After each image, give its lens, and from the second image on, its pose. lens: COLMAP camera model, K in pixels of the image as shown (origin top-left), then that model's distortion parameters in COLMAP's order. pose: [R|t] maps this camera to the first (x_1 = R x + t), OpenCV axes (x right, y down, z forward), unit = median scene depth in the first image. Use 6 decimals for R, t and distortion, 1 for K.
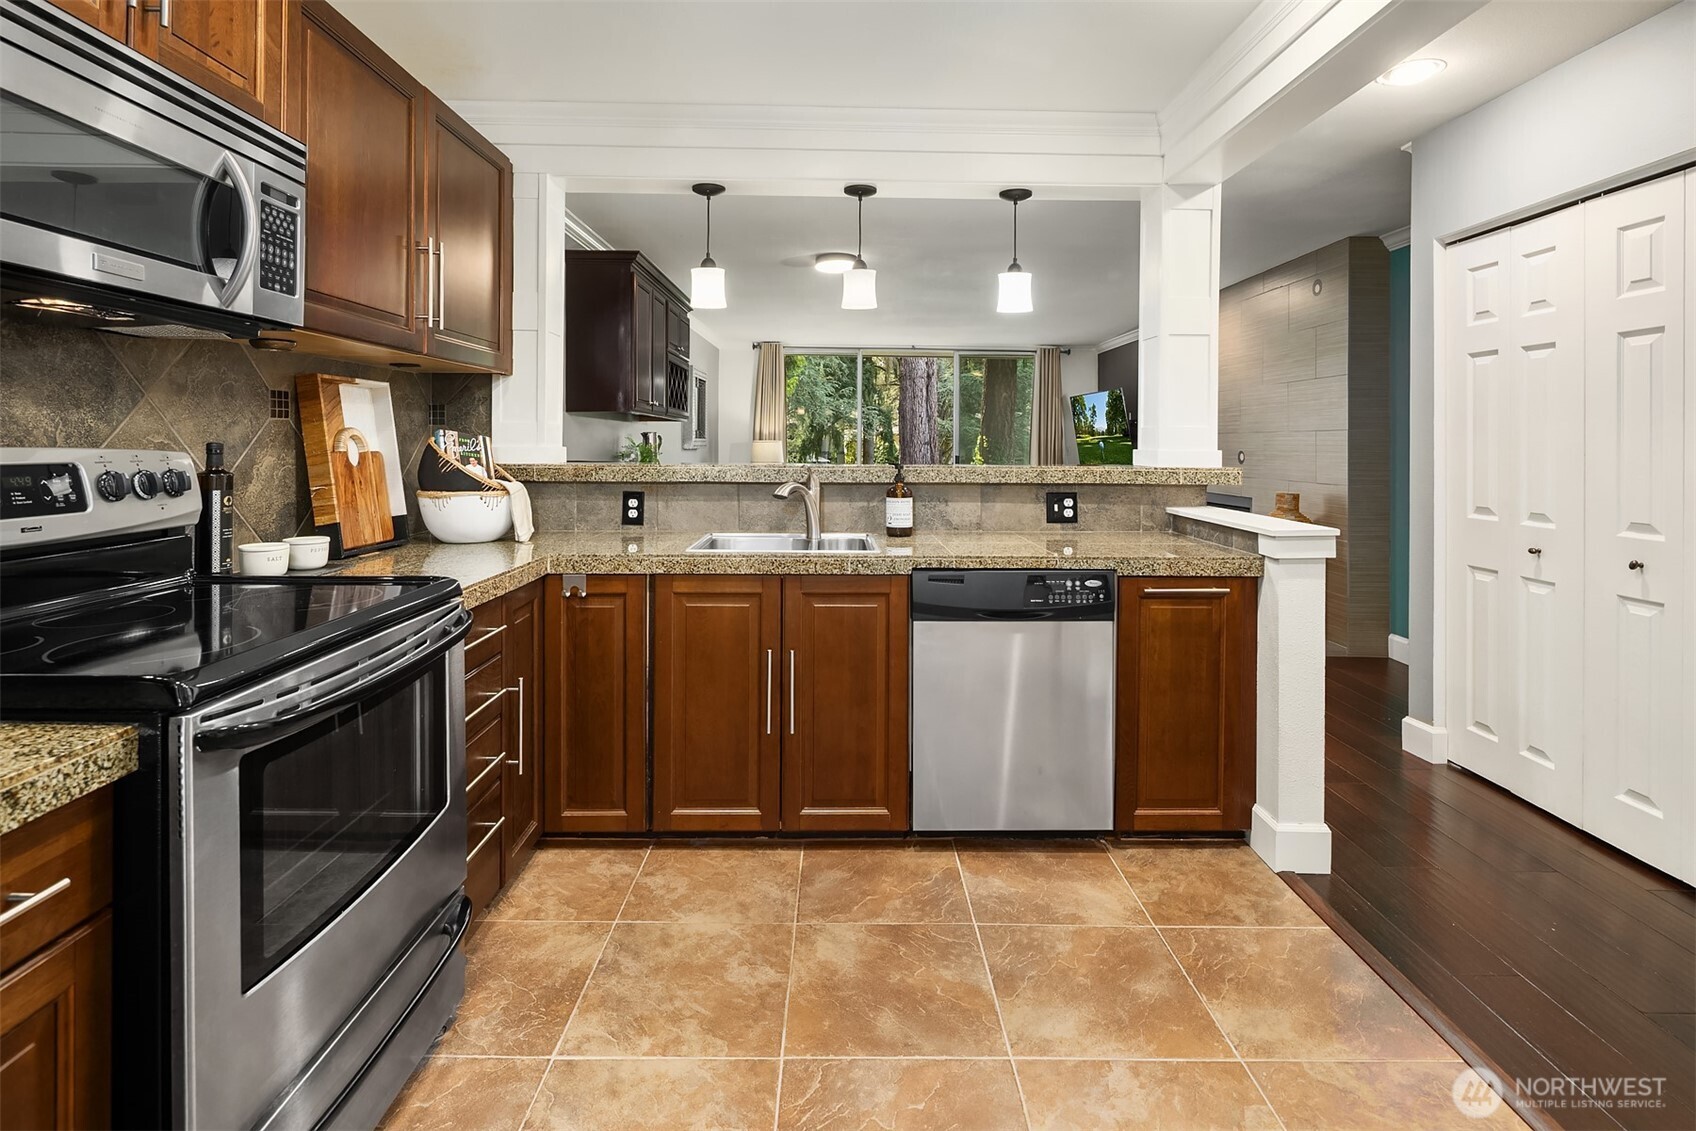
lens RADIAL K [[828.1, 0, 844.4], [0, 828.1, 552.1], [0, 0, 1]] dist [0.002387, 0.000396]
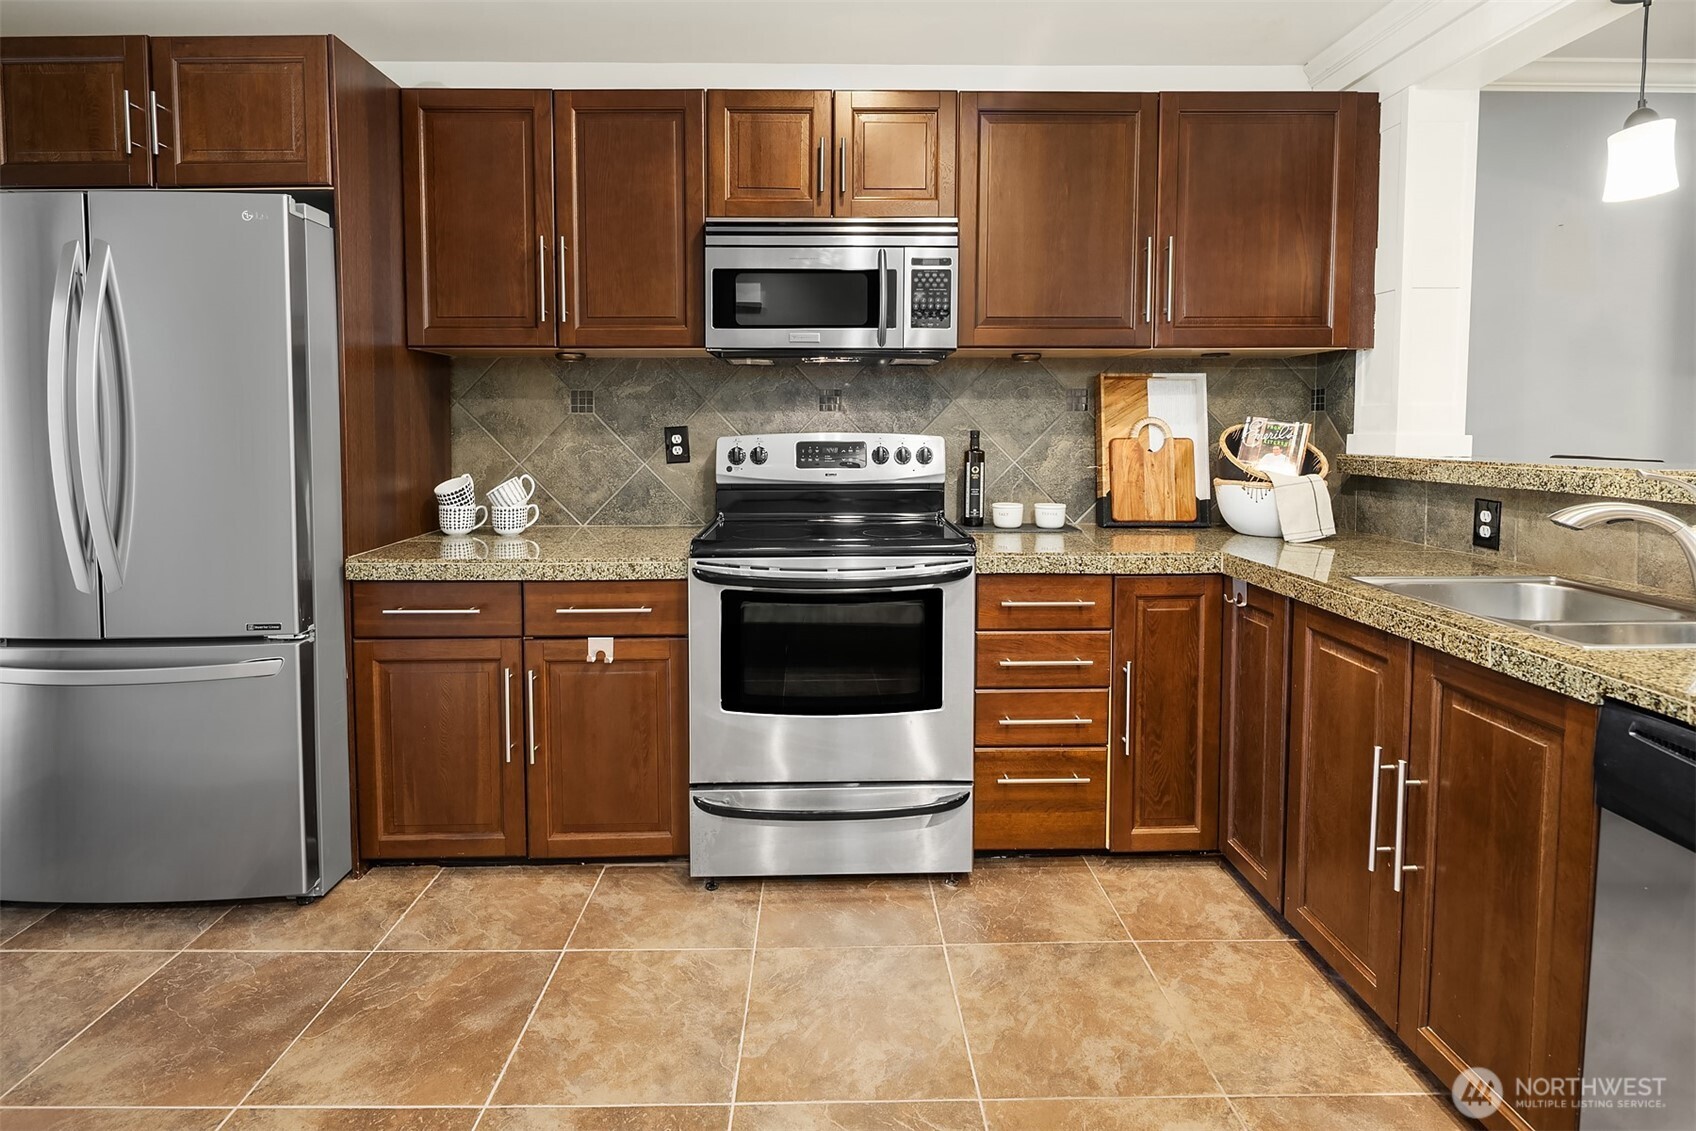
lens RADIAL K [[828.1, 0, 834.2], [0, 828.1, 569.9], [0, 0, 1]] dist [0.002387, 0.000396]
pose [[-0.003231, 0.163502, -0.986538, 0.644955], [-0.130498, 0.978038, 0.162521, -0.082745], [0.991443, 0.129266, 0.018177, 0.651708]]
